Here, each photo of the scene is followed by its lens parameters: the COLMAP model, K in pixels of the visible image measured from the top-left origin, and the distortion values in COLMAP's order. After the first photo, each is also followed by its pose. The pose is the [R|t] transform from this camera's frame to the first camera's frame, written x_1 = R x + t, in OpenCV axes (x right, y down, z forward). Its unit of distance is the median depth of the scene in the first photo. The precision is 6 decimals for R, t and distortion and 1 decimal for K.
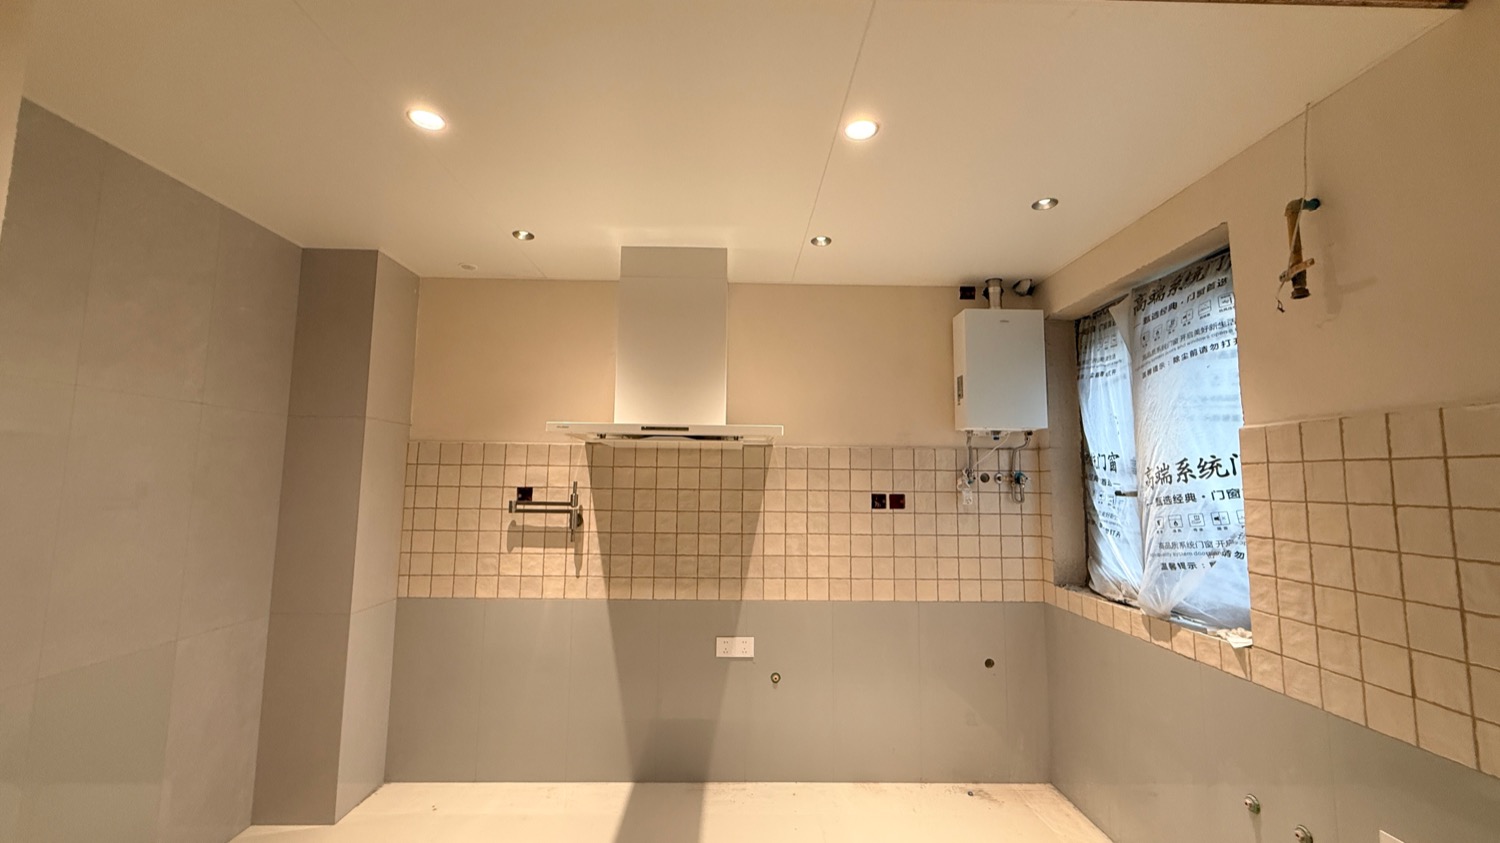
lens RADIAL K [[597.5, 0, 747.8], [0, 597.5, 421.2], [0, 0, 1]] dist [-0.000013, 0.000880]
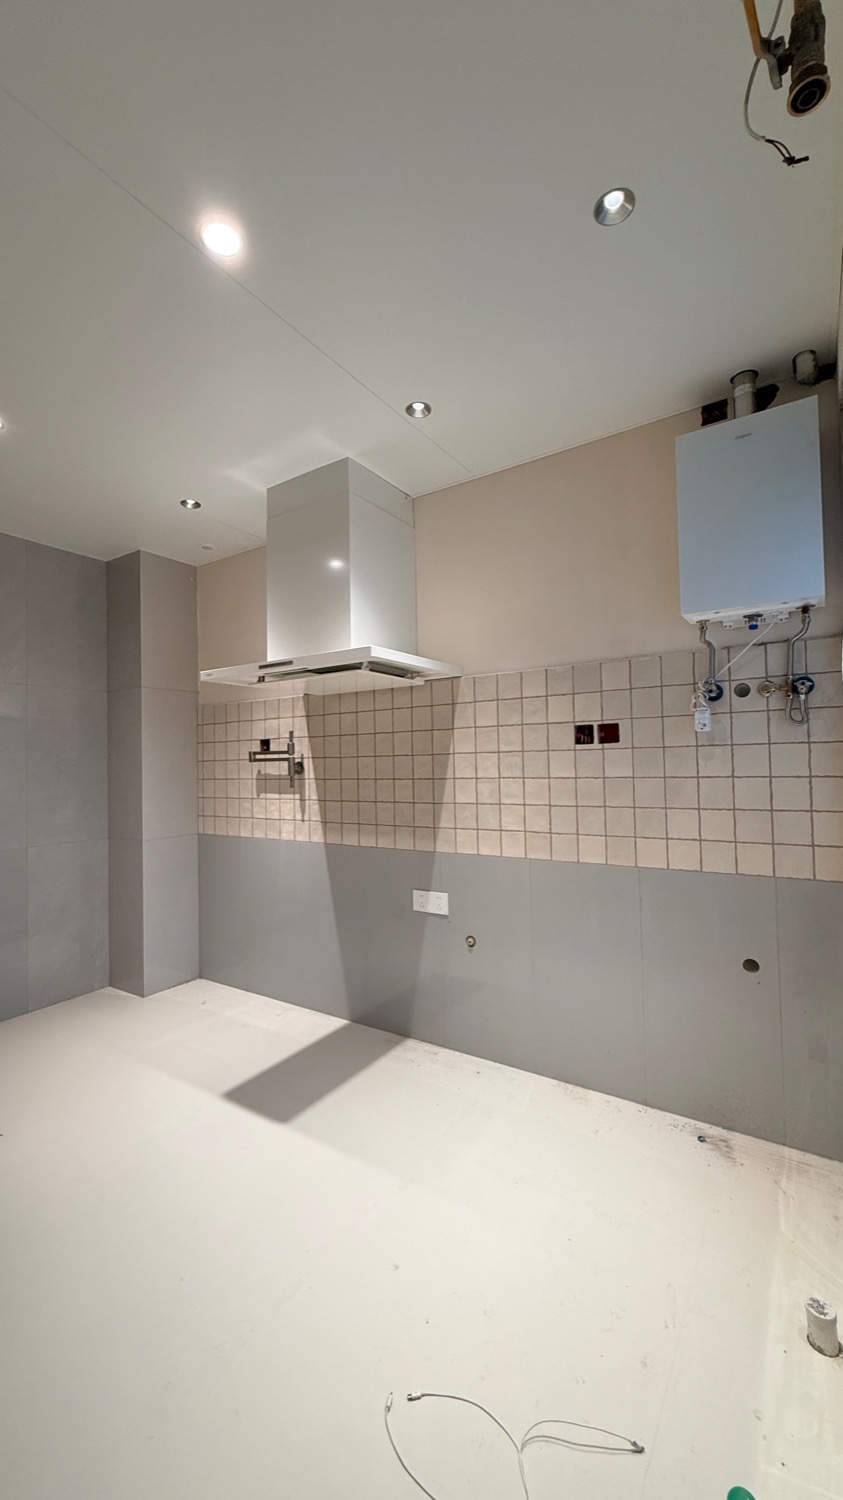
lens RADIAL K [[597.5, 0, 422.0], [0, 597.5, 746.5], [0, 0, 1]] dist [-0.000013, 0.000880]
pose [[0.822526, -0.043844, -0.567034, 0.487600], [0.088019, 0.994825, 0.050757, 0.094181], [0.561874, -0.091659, 0.822129, 0.262513]]
